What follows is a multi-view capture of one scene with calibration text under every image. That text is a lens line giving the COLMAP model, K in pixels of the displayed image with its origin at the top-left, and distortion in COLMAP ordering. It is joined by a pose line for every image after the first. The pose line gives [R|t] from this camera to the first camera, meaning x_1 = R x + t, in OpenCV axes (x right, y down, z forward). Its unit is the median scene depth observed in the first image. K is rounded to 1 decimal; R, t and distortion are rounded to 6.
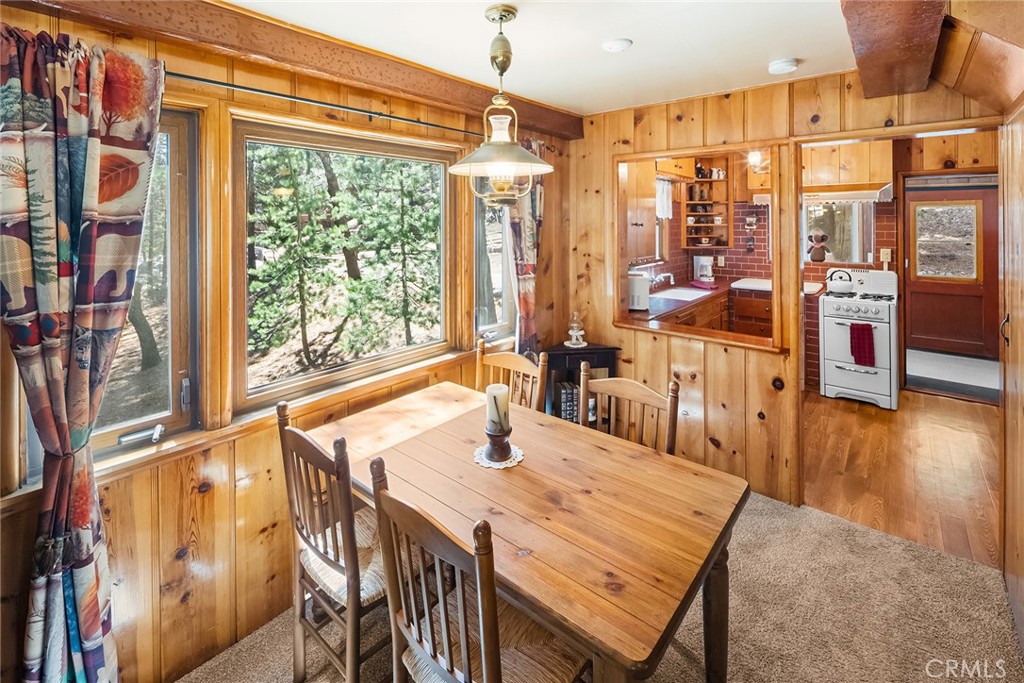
lens RADIAL K [[459.8, 0, 511.9], [0, 459.8, 222.0], [0, 0, 1]] dist [-0.000629, -0.001512]
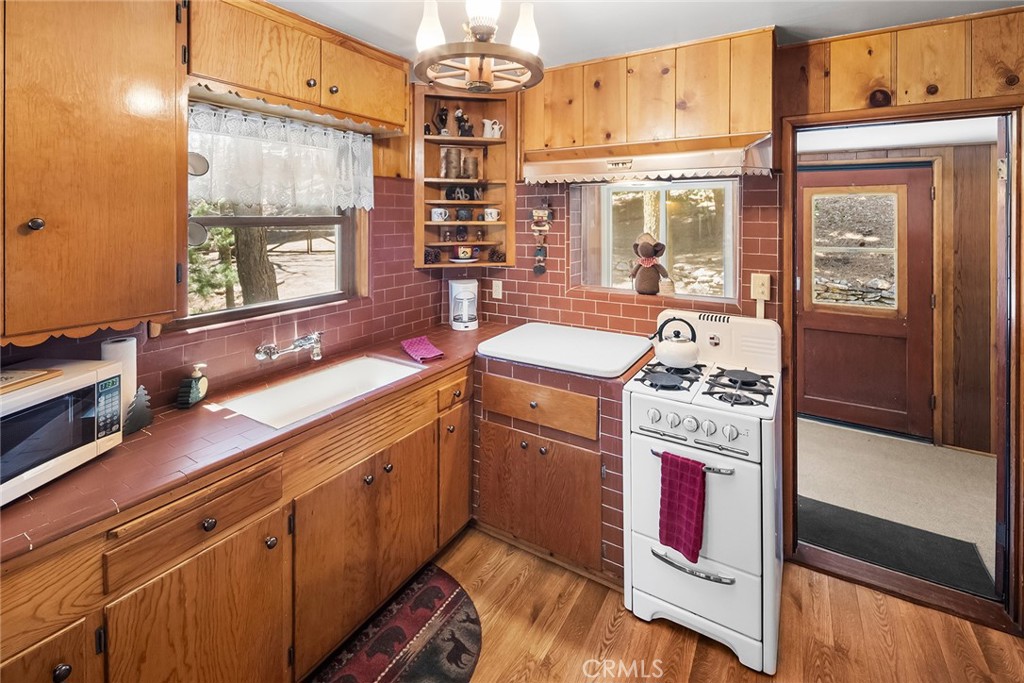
lens RADIAL K [[459.5, 0, 517.9], [0, 459.5, 217.4], [0, 0, 1]] dist [0.002416, -0.000858]
pose [[0.987100, 0.005626, 0.160008, 0.480226], [-0.005527, 0.999984, -0.001062, -0.000158], [-0.160011, 0.000164, 0.987115, 0.557514]]
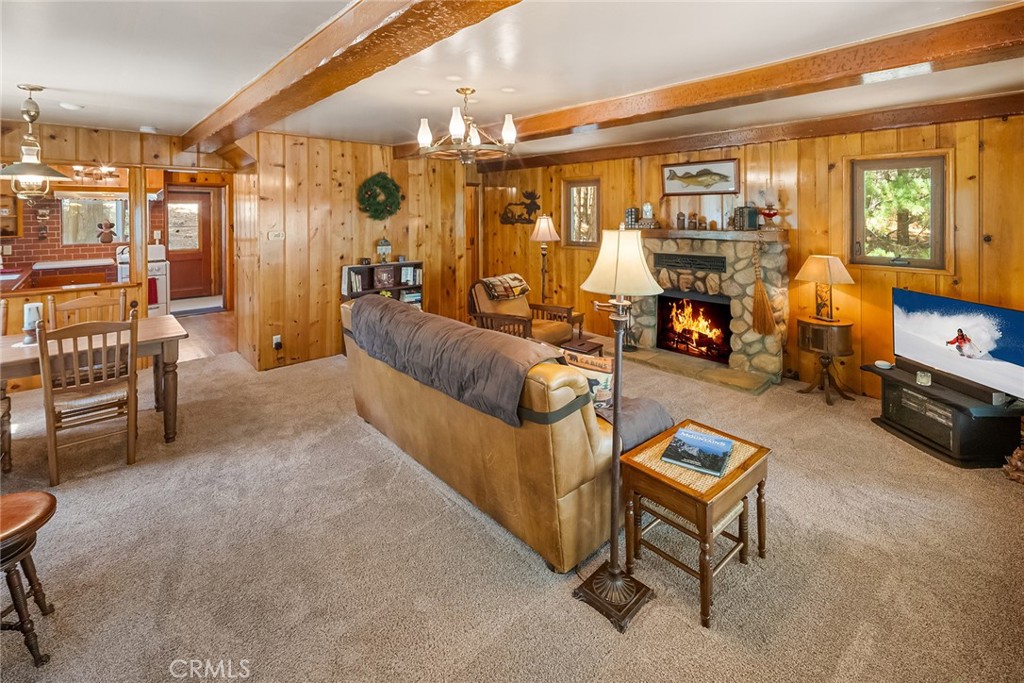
lens RADIAL K [[459.5, 0, 517.9], [0, 459.5, 217.4], [0, 0, 1]] dist [0.002416, -0.000858]
pose [[0.112602, -0.004681, 0.993629, -0.594950], [0.006206, 0.999973, 0.004008, 0.014723], [-0.993621, 0.005715, 0.112628, -0.386788]]
